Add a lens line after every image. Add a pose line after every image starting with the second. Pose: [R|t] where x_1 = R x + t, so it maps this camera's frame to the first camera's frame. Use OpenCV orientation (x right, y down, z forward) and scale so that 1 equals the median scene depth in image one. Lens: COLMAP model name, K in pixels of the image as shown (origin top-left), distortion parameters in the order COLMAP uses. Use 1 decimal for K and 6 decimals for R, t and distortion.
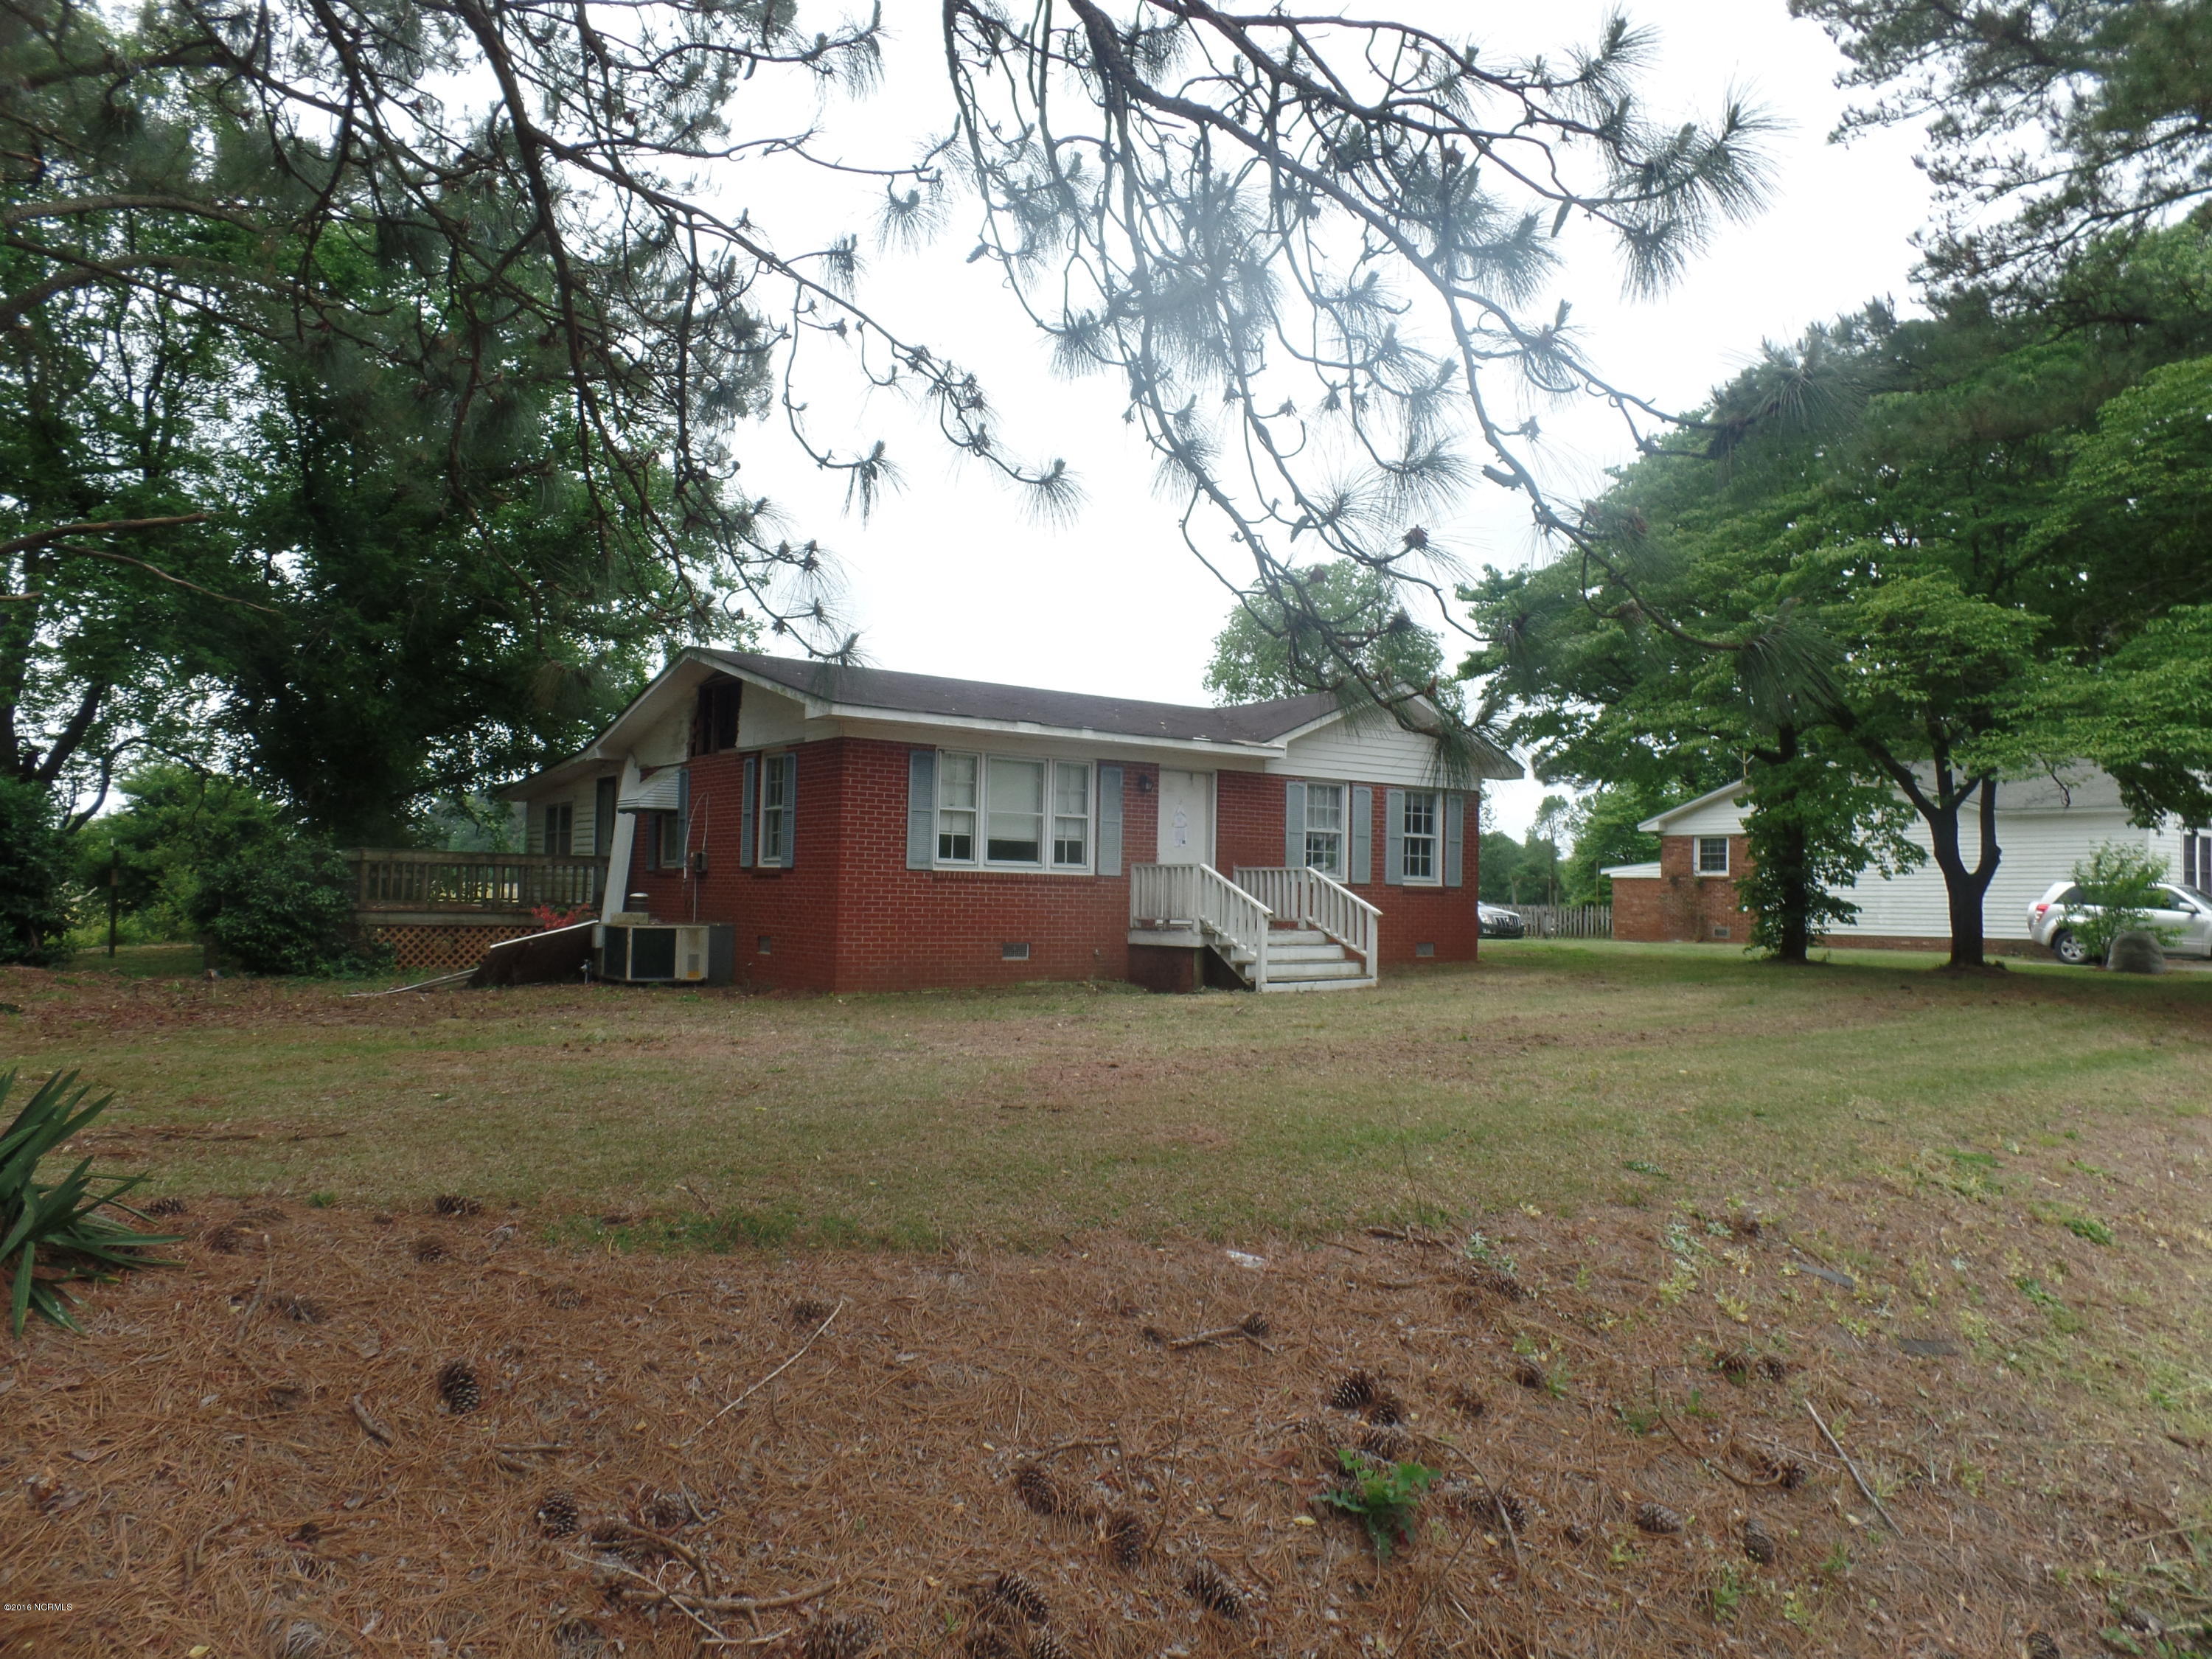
lens RADIAL K [[1469.8, 0, 1106.0], [0, 1469.8, 829.5], [0, 0, 1]] dist [0.001685, 0.001227]
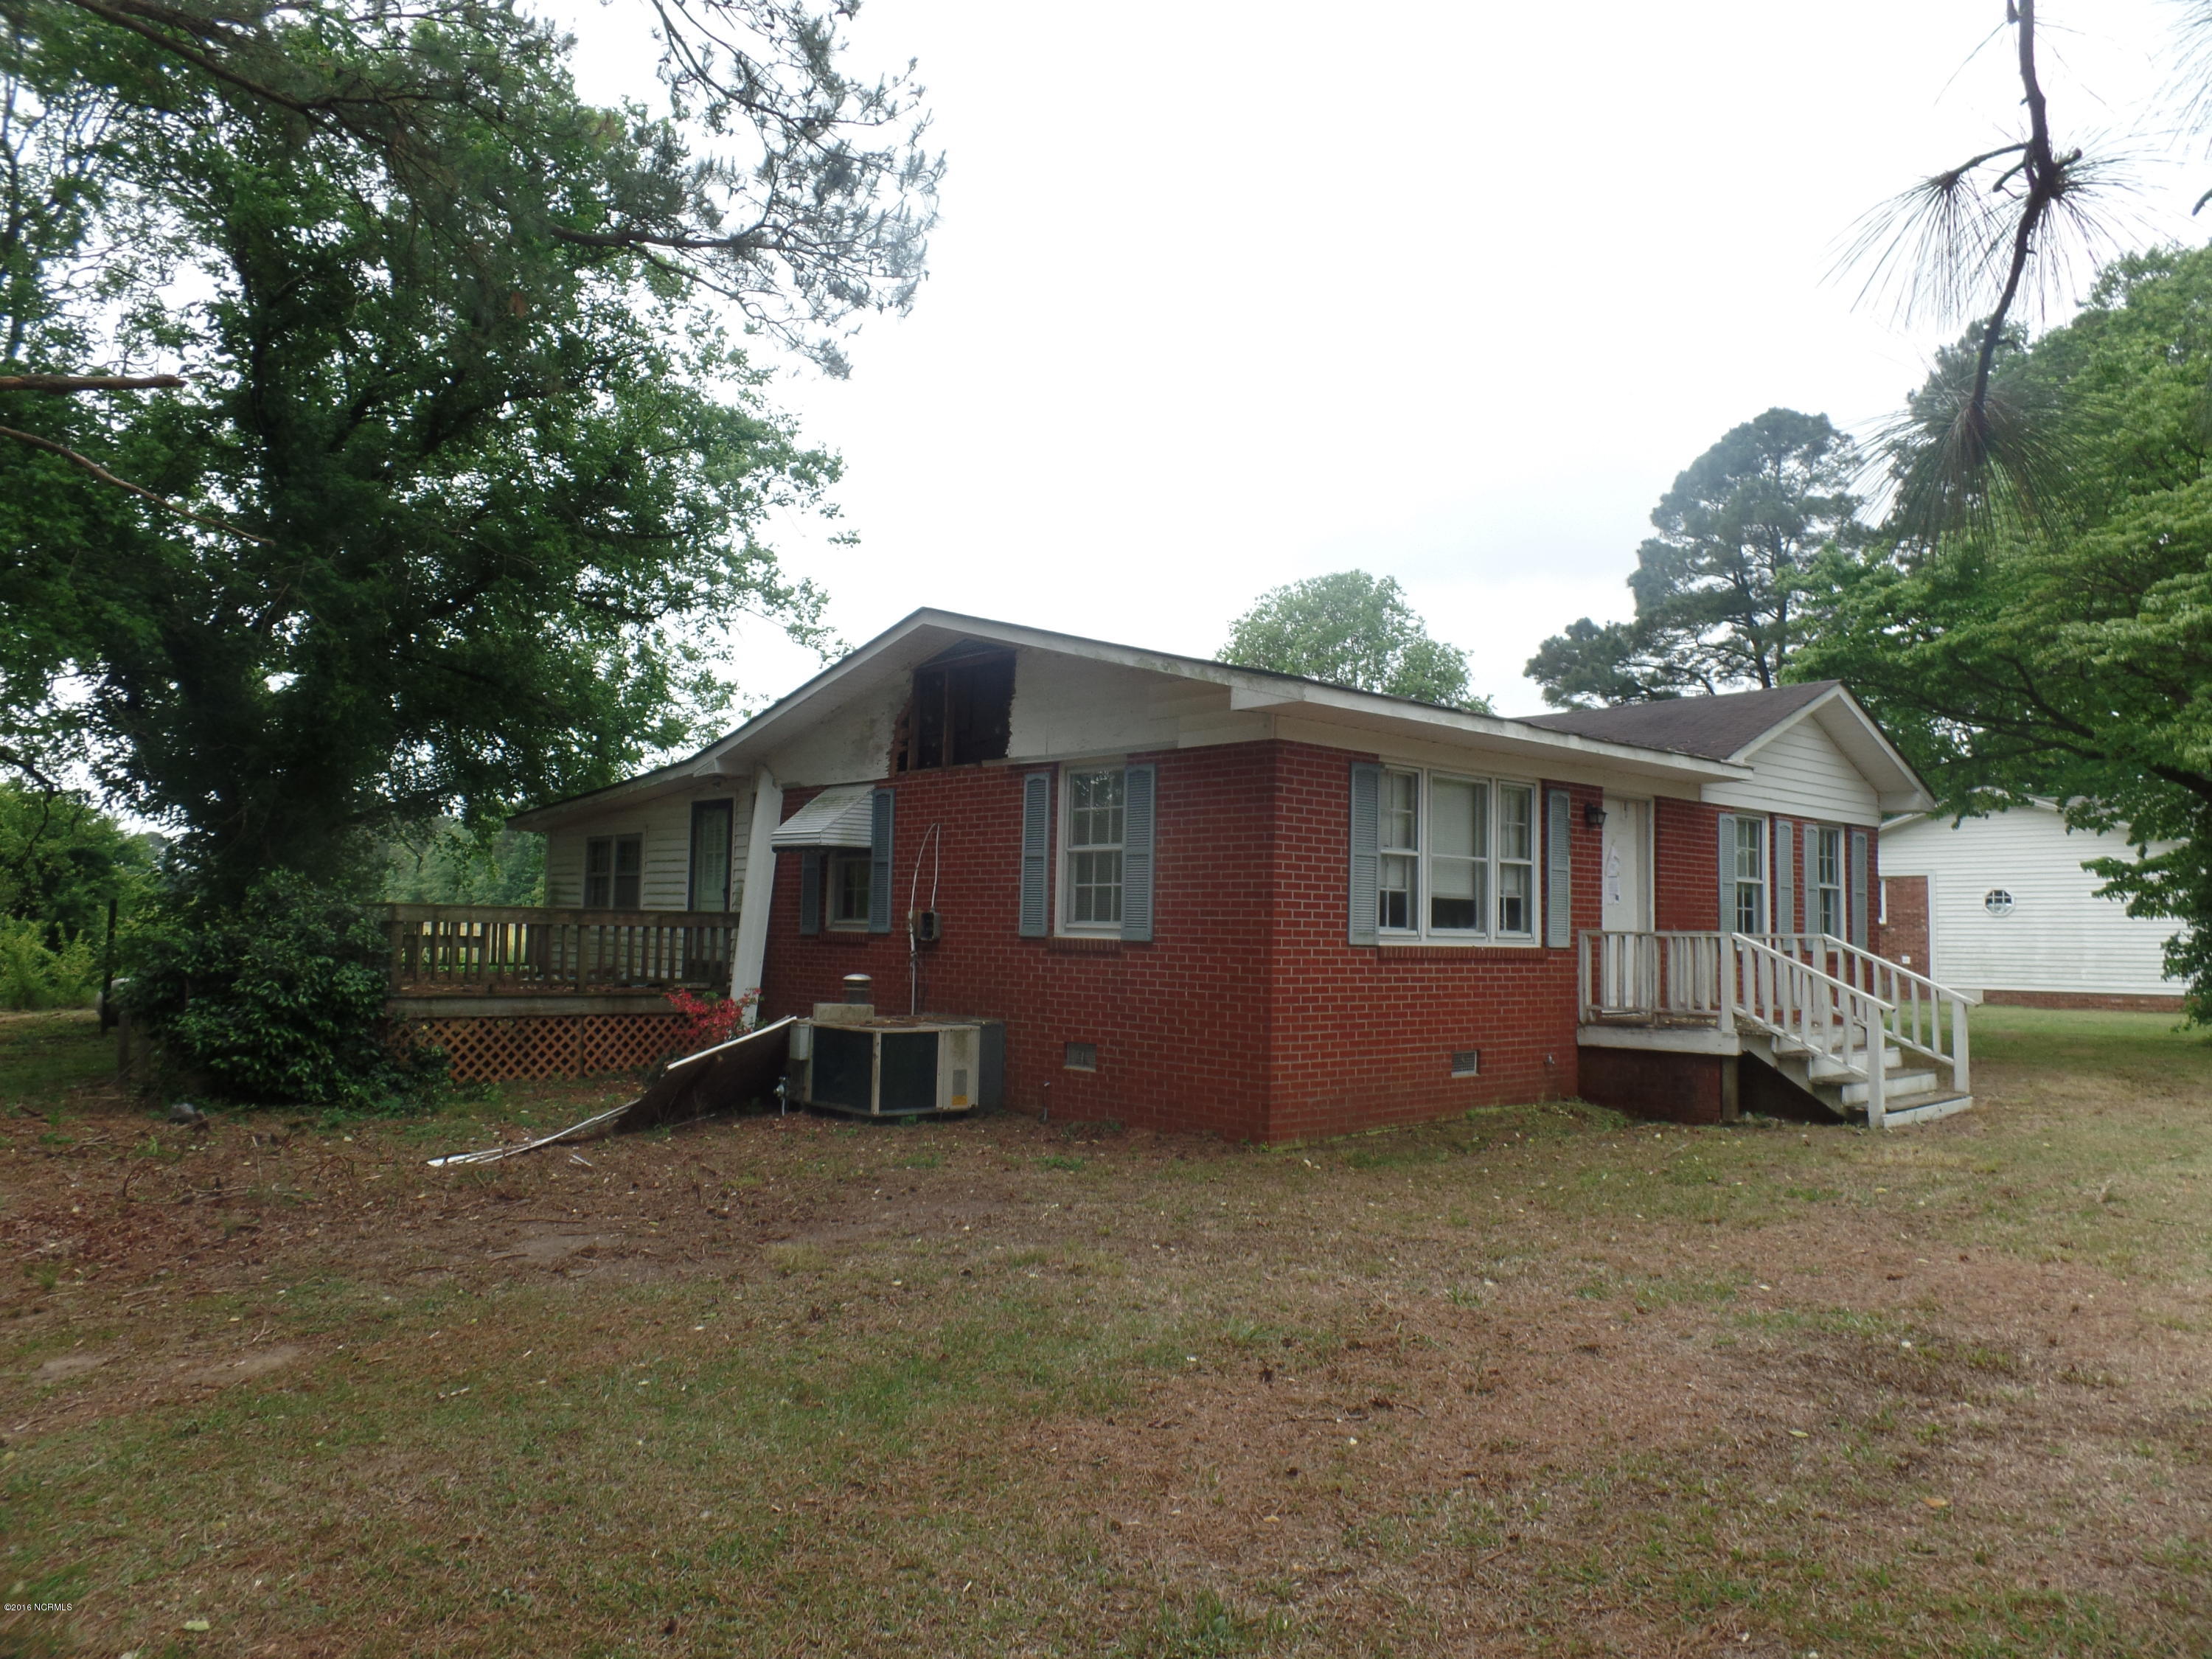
lens RADIAL K [[1515.7, 0, 1106.0], [0, 1515.7, 829.5], [0, 0, 1]] dist [-0.007604, -0.001436]
pose [[0.993275, 0.006529, 0.115593, -0.293257], [-0.004171, 0.999779, -0.020622, -0.008815], [-0.115702, 0.020001, 0.993083, 0.315213]]
